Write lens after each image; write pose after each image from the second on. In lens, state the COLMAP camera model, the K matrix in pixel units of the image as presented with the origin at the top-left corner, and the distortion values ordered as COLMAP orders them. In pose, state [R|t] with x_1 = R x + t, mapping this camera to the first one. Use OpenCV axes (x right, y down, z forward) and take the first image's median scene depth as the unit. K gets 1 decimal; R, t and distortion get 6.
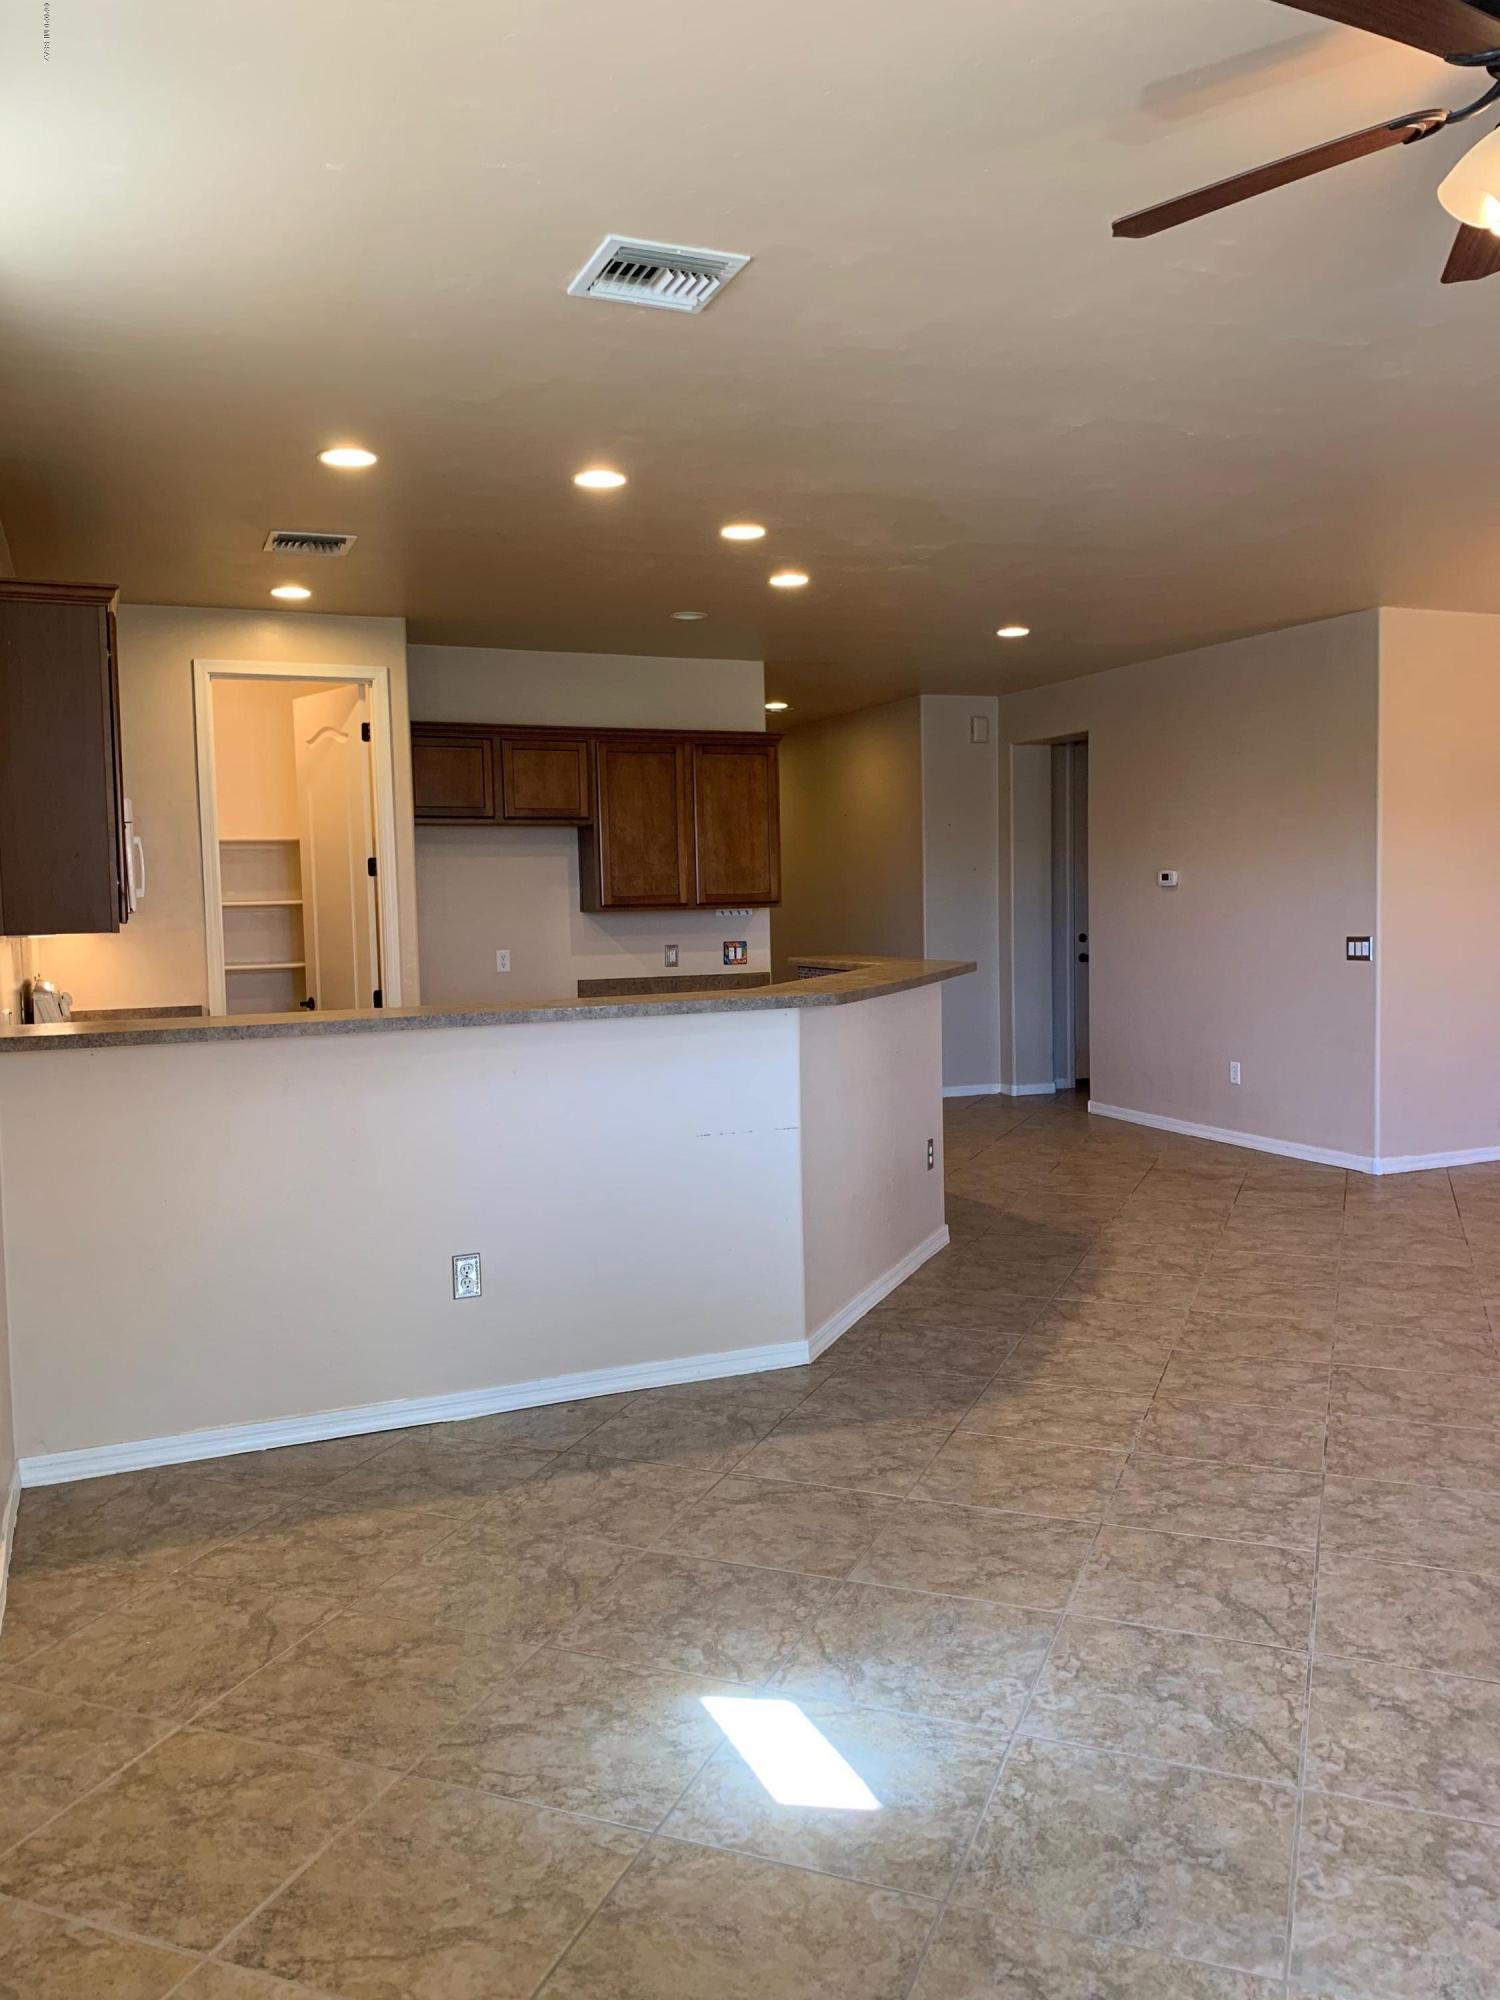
lens RADIAL K [[1525.8, 0, 763.8], [0, 1525.8, 993.6], [0, 0, 1]] dist [0.027285, -0.024266]
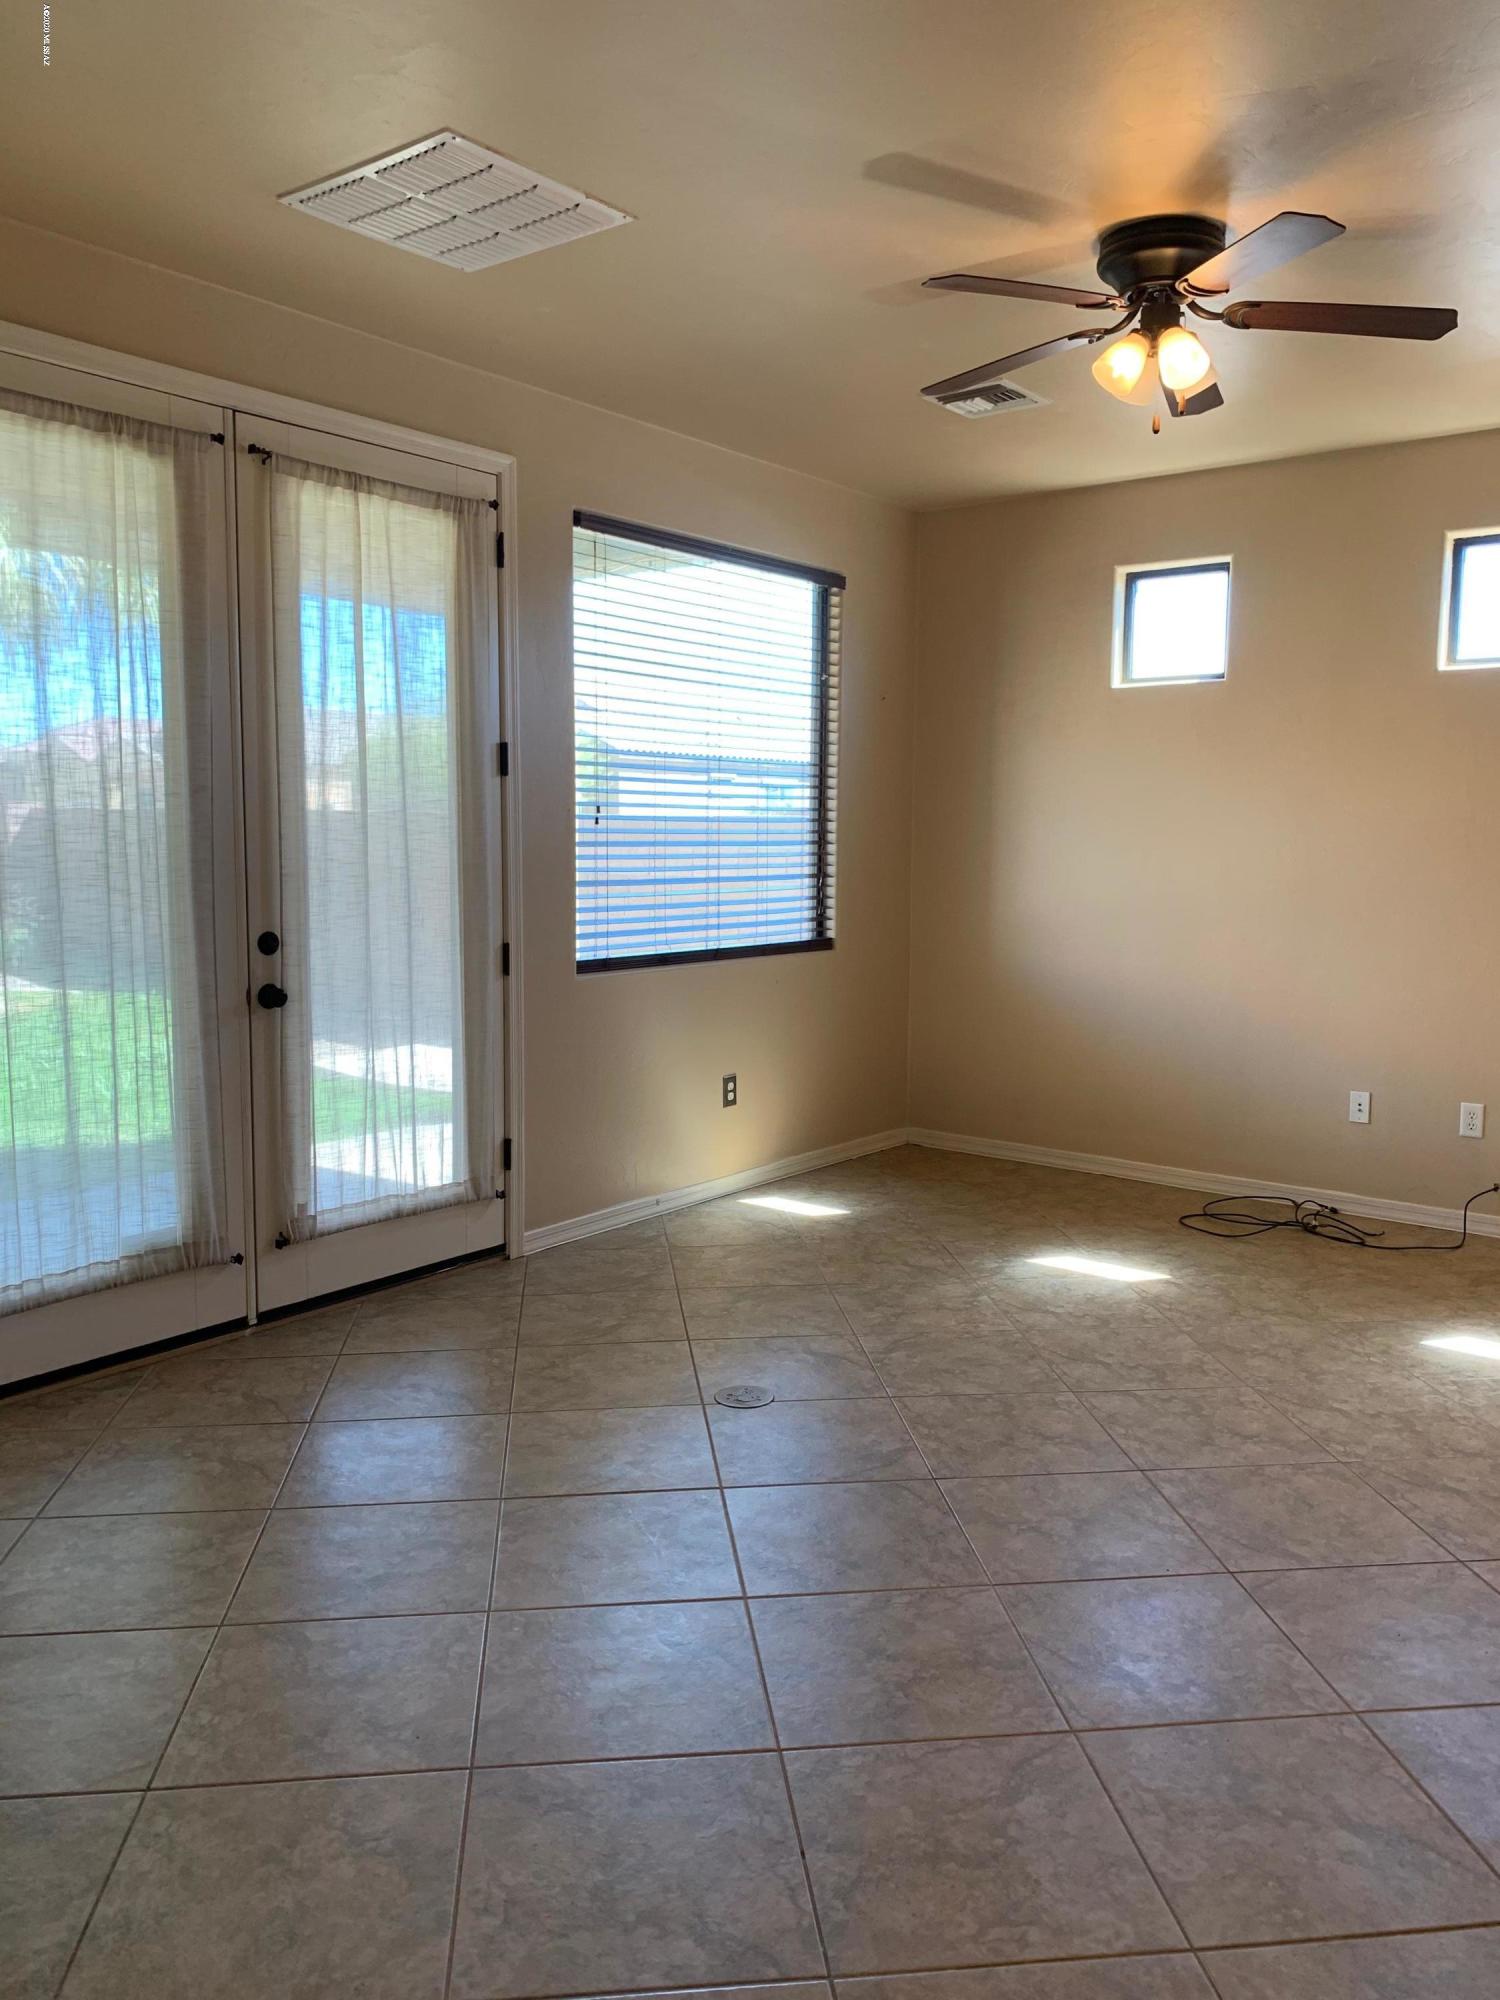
lens RADIAL K [[1525.8, 0, 746.7], [0, 1525.8, 990.2], [0, 0, 1]] dist [0.027285, -0.024266]
pose [[-0.882467, 0.060104, -0.466518, 1.117185], [-0.024632, 0.984537, 0.173438, -0.106653], [0.469728, 0.164545, -0.867341, 1.515406]]
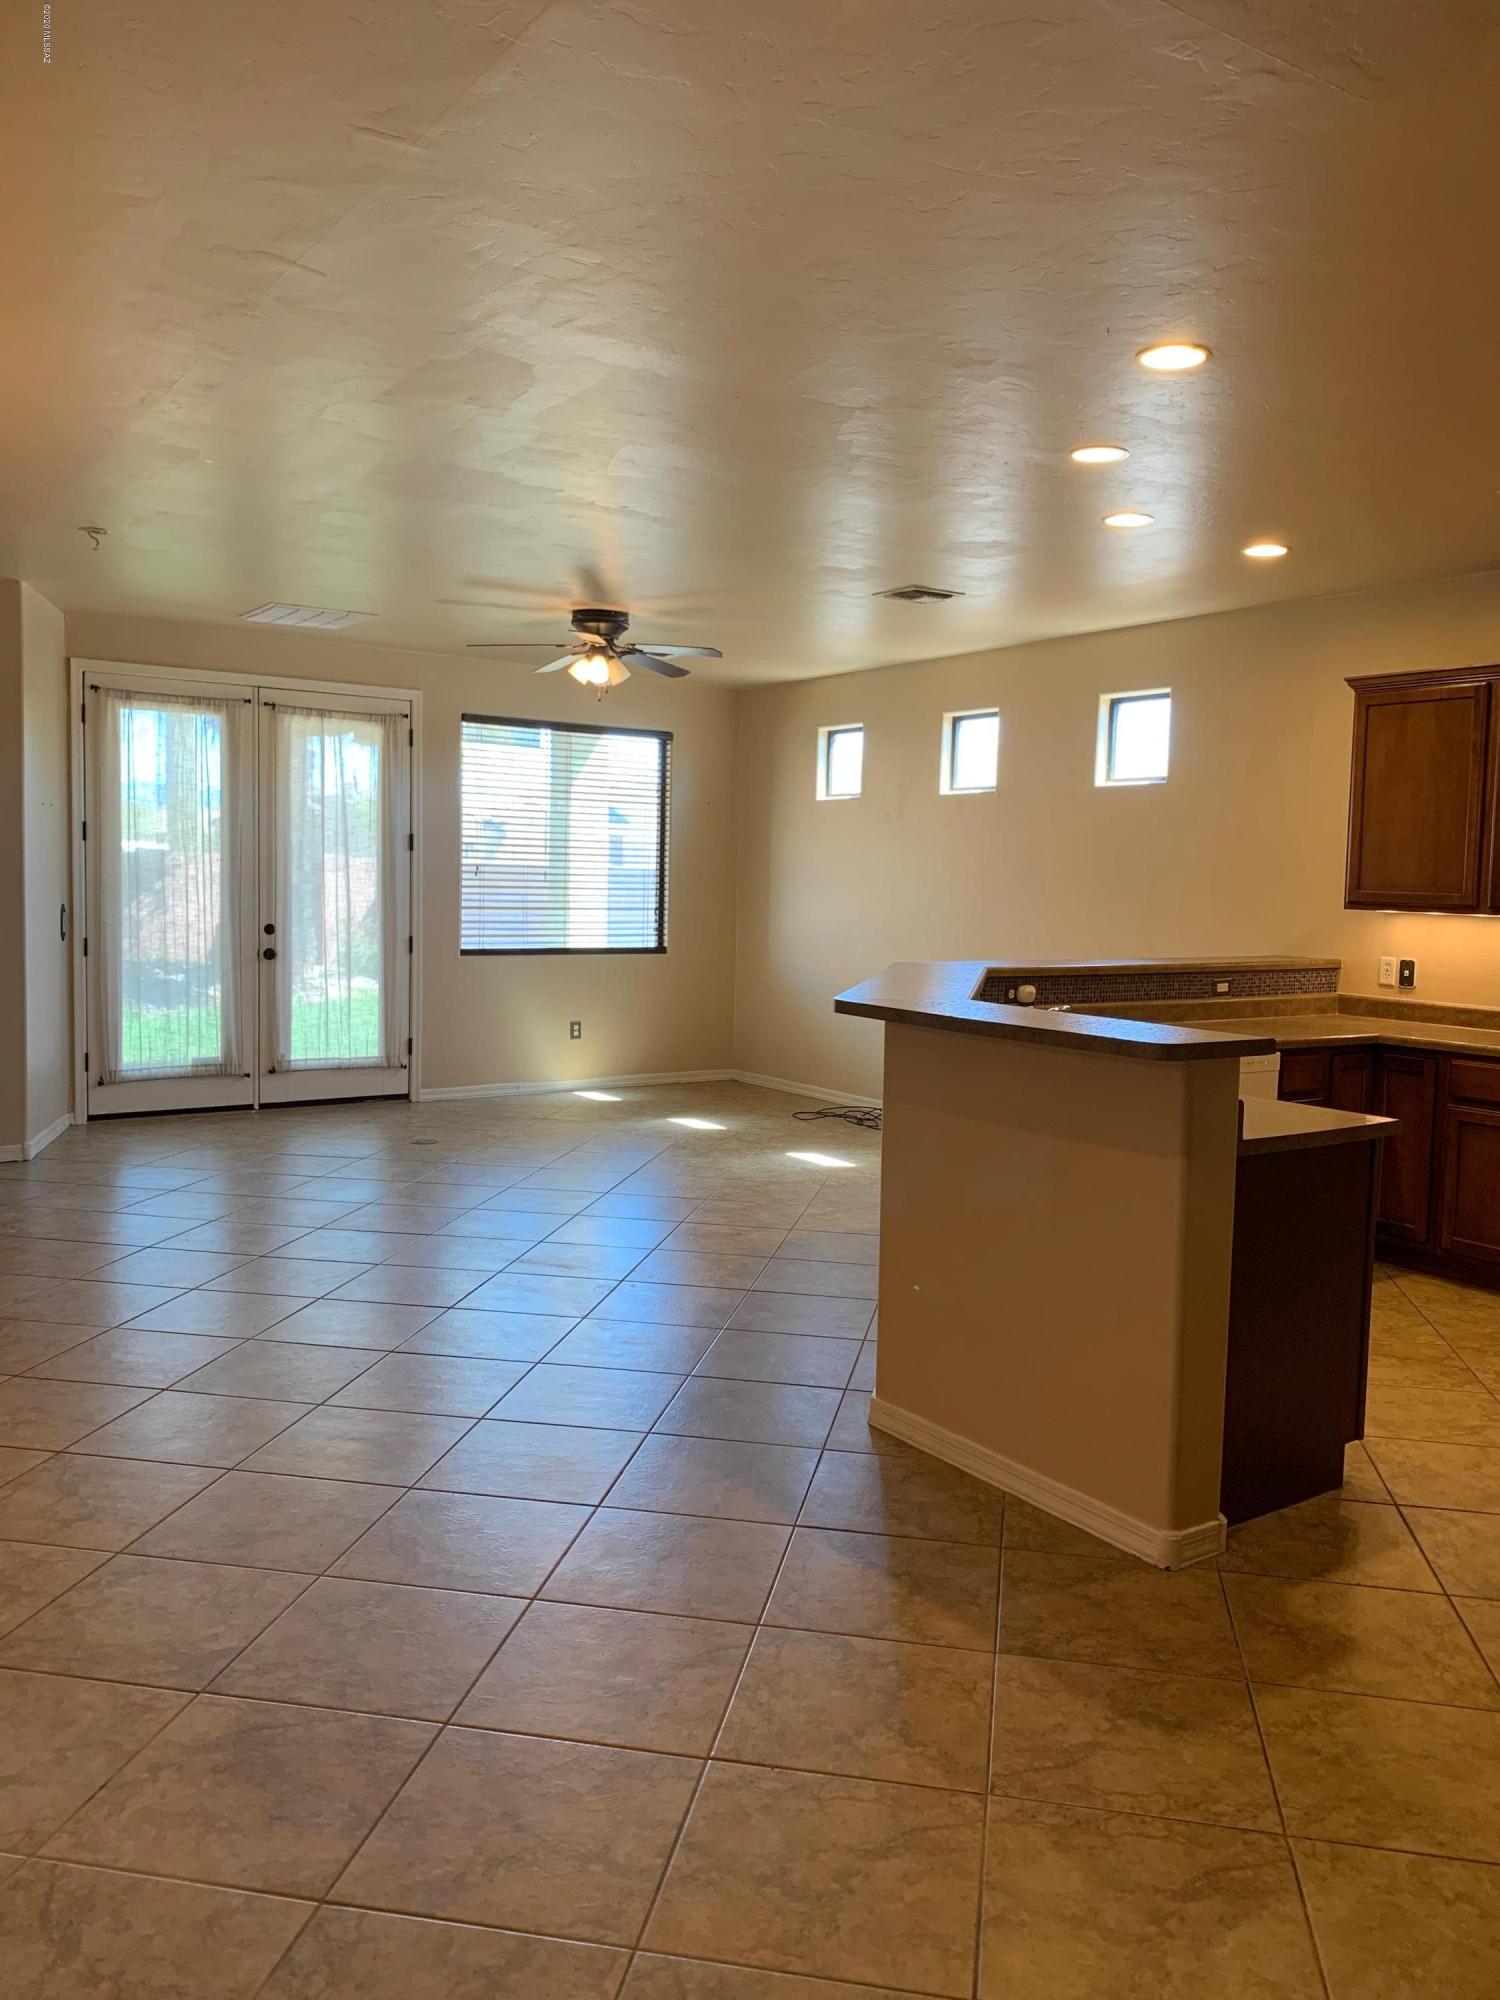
lens RADIAL K [[1525.8, 0, 749.9], [0, 1525.8, 983.5], [0, 0, 1]] dist [0.027285, -0.024266]
pose [[-0.983838, 0.007577, -0.178898, 0.532033], [-0.018462, 0.989487, 0.143440, -0.222706], [0.178104, 0.144424, -0.973355, 3.003384]]
